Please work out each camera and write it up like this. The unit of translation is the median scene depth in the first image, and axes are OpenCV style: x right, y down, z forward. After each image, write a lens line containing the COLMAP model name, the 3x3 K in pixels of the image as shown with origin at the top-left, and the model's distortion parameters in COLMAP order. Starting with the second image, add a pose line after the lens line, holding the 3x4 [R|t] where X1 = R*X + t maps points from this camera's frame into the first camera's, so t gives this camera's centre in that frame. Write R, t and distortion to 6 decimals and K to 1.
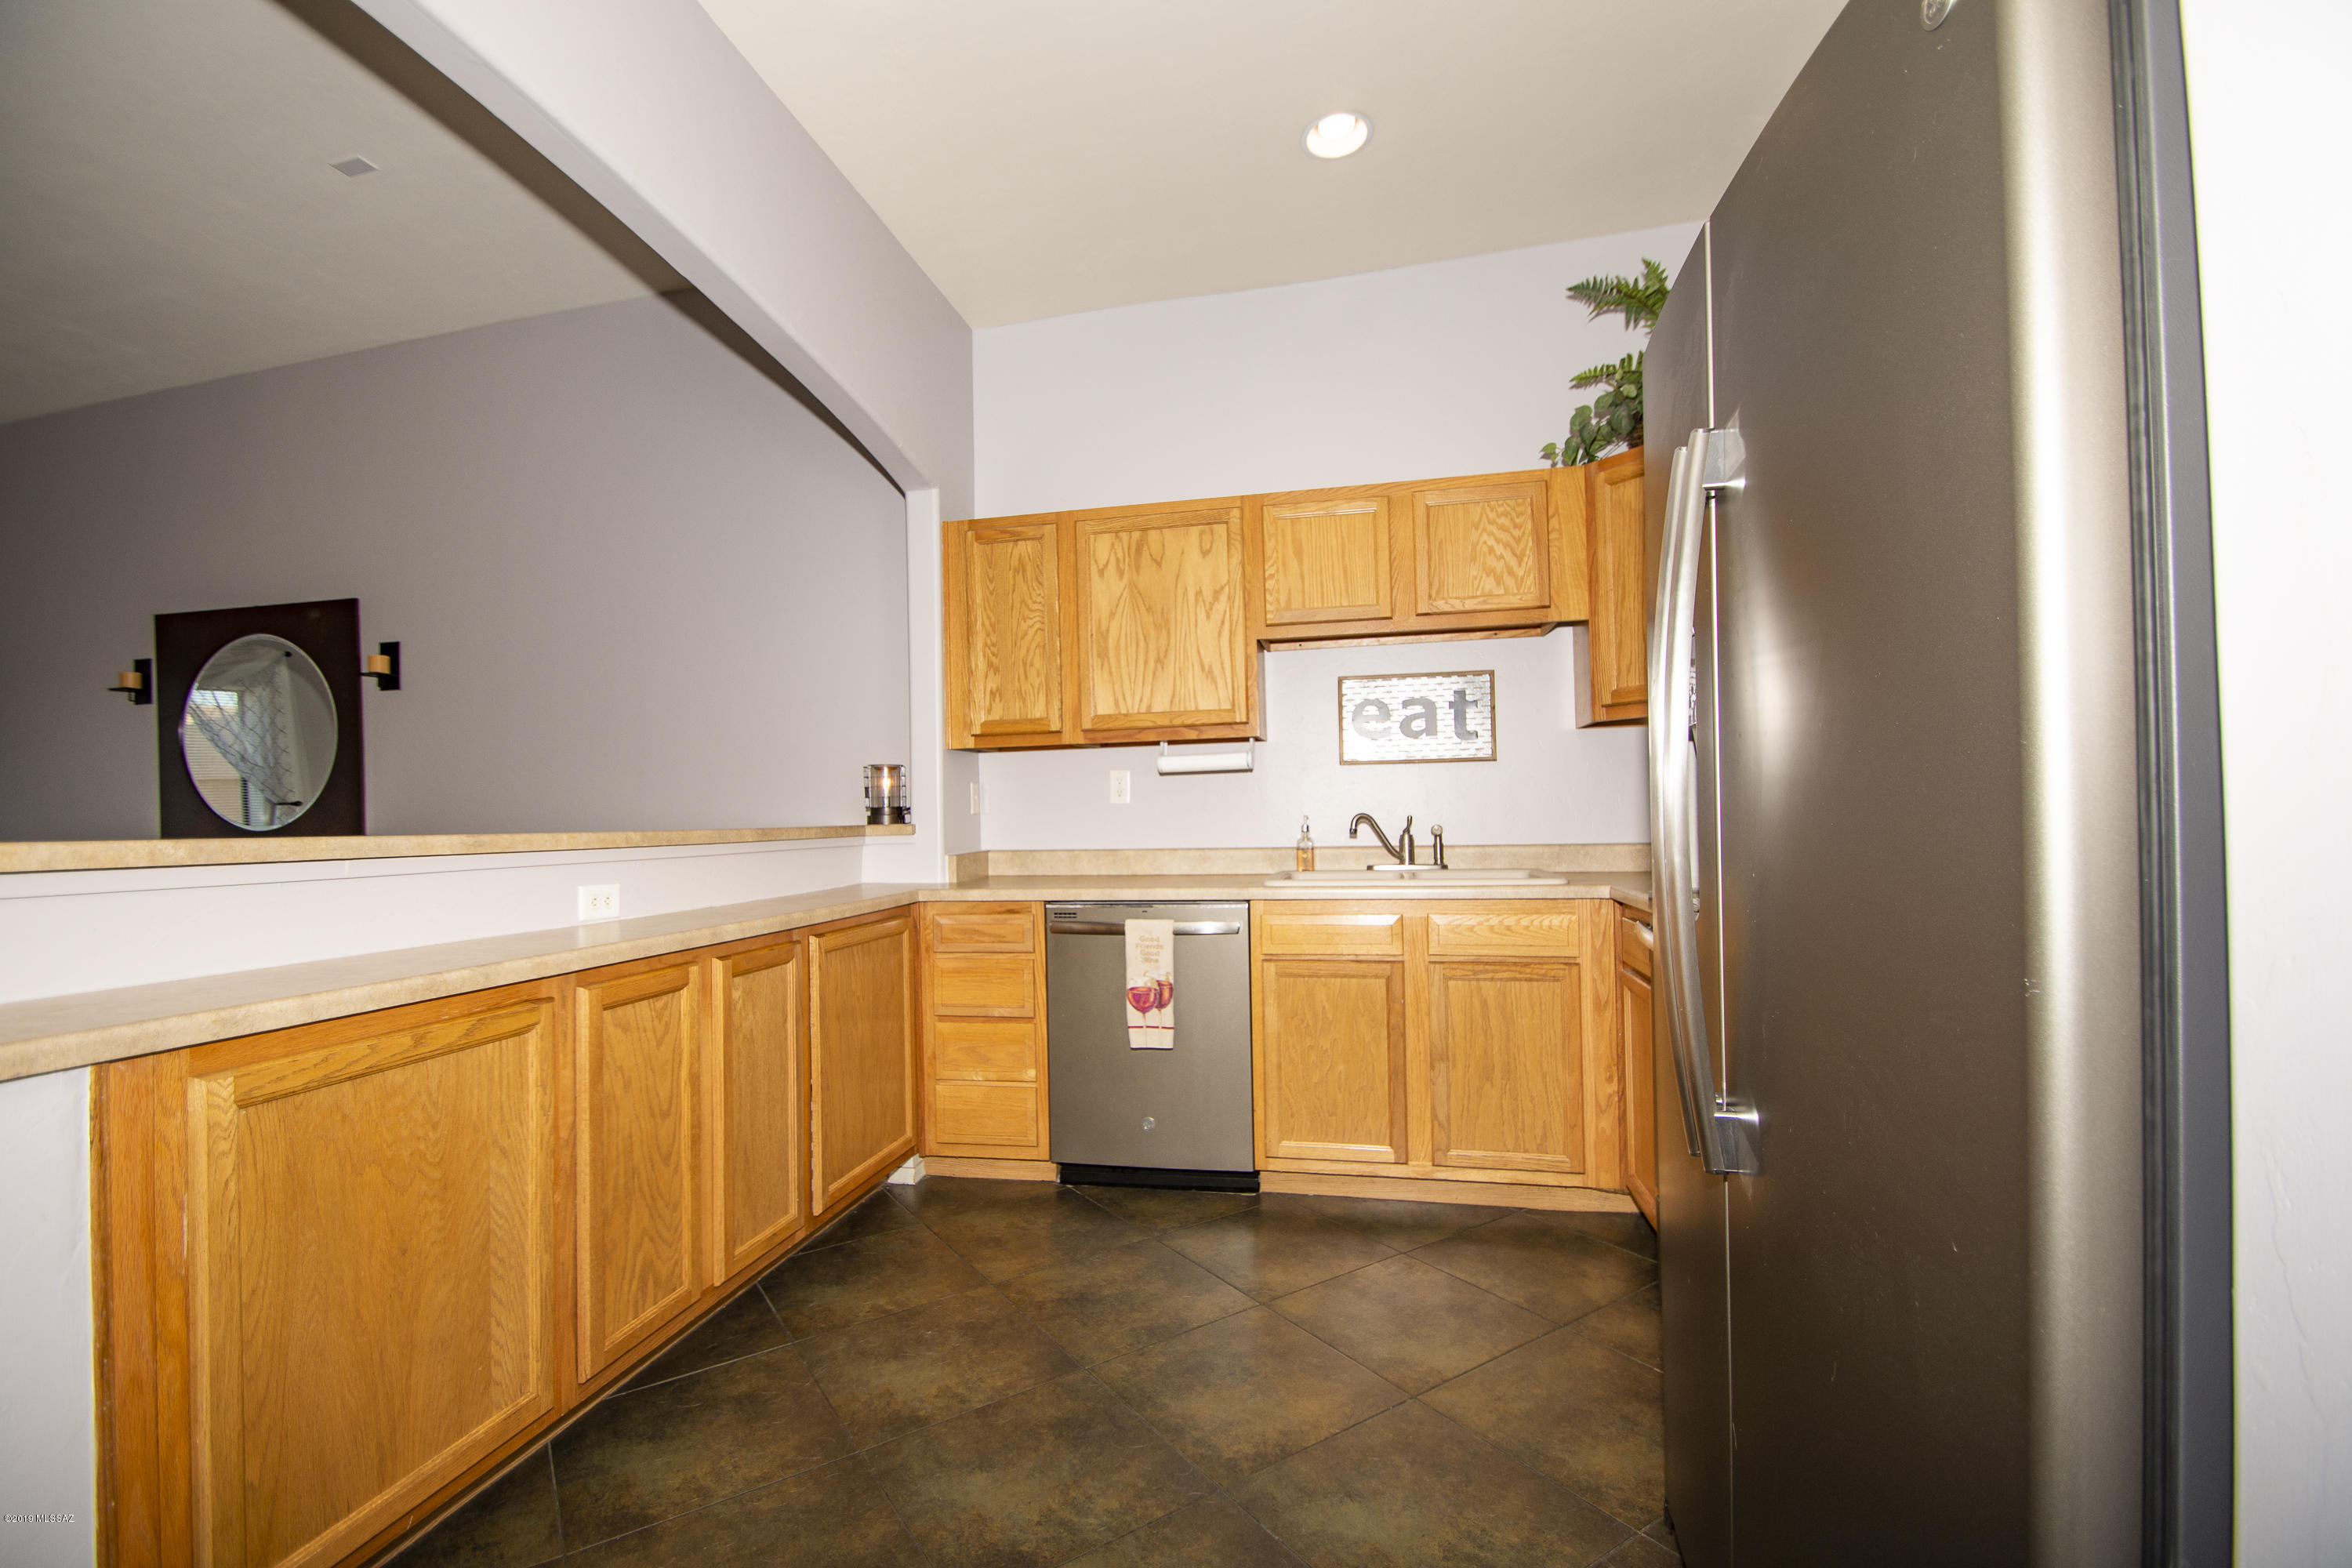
lens RADIAL K [[1032.1, 0, 1171.7], [0, 1032.1, 799.3], [0, 0, 1]] dist [0.017134, -0.015807]
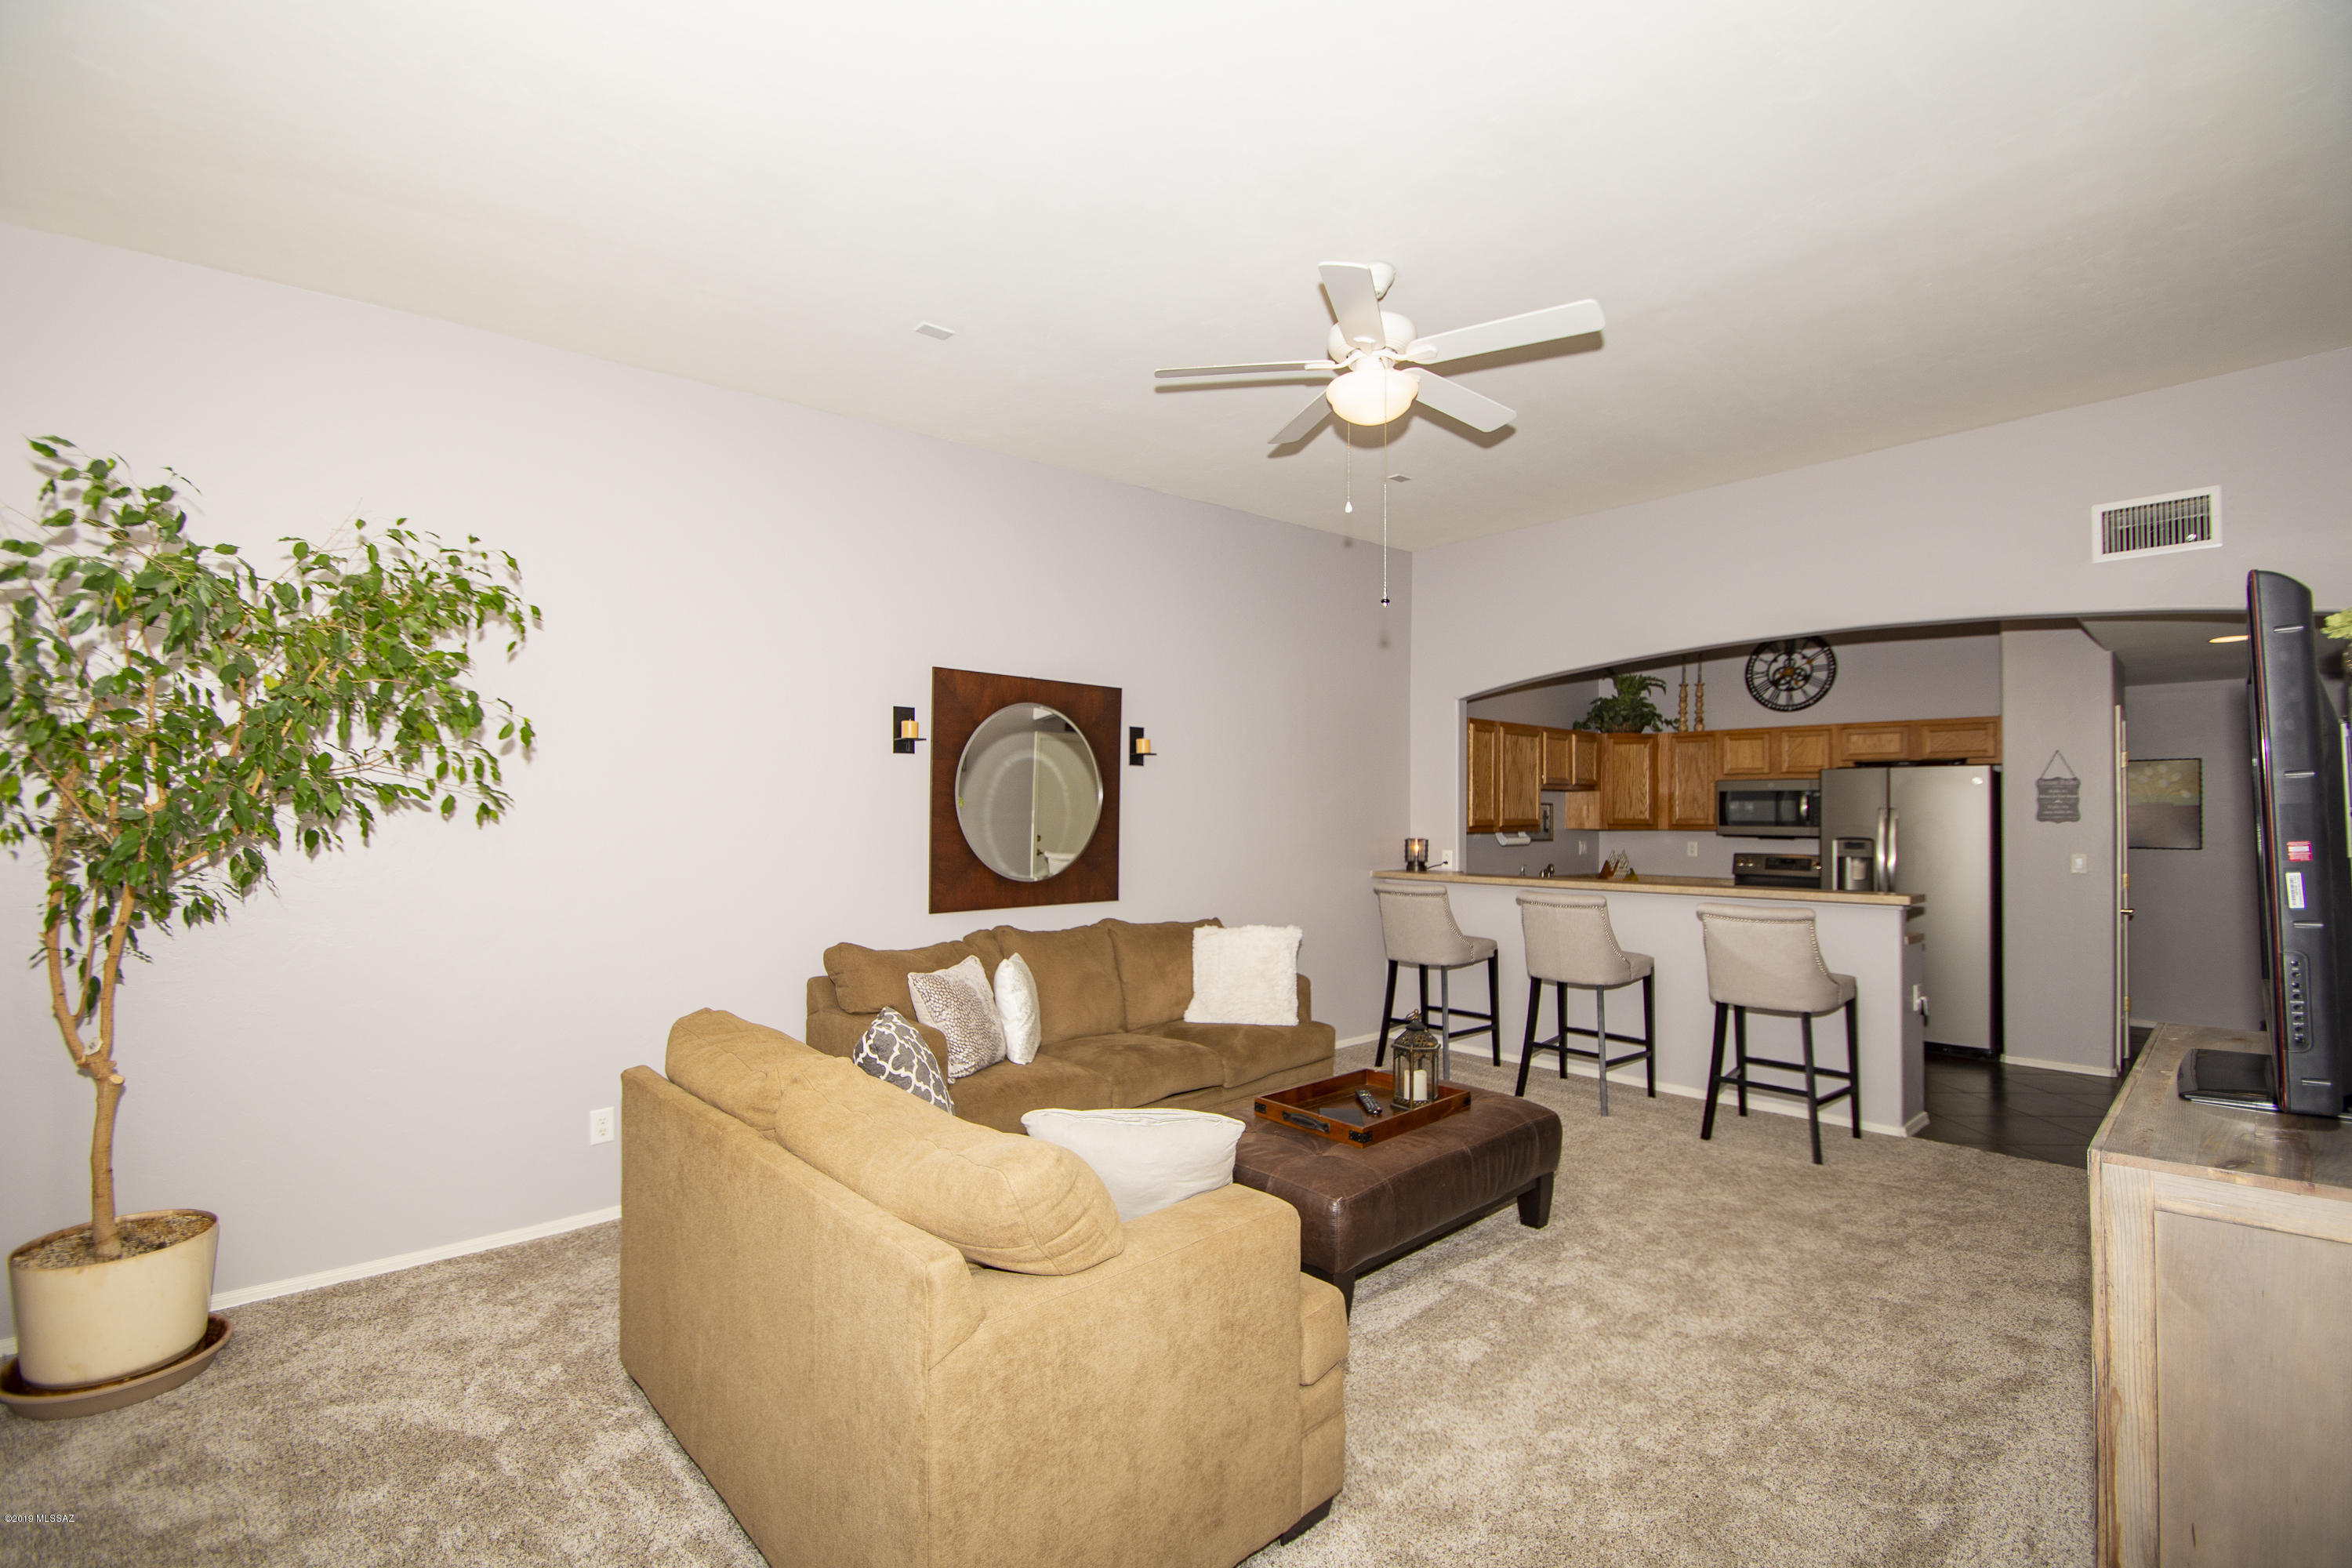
lens RADIAL K [[1032.1, 0, 1171.7], [0, 1032.1, 799.3], [0, 0, 1]] dist [0.017134, -0.015807]
pose [[0.590298, 0.039777, 0.806205, -2.389125], [-0.032473, 0.999147, -0.025520, -0.048817], [-0.806532, -0.011116, 0.591086, 0.318043]]
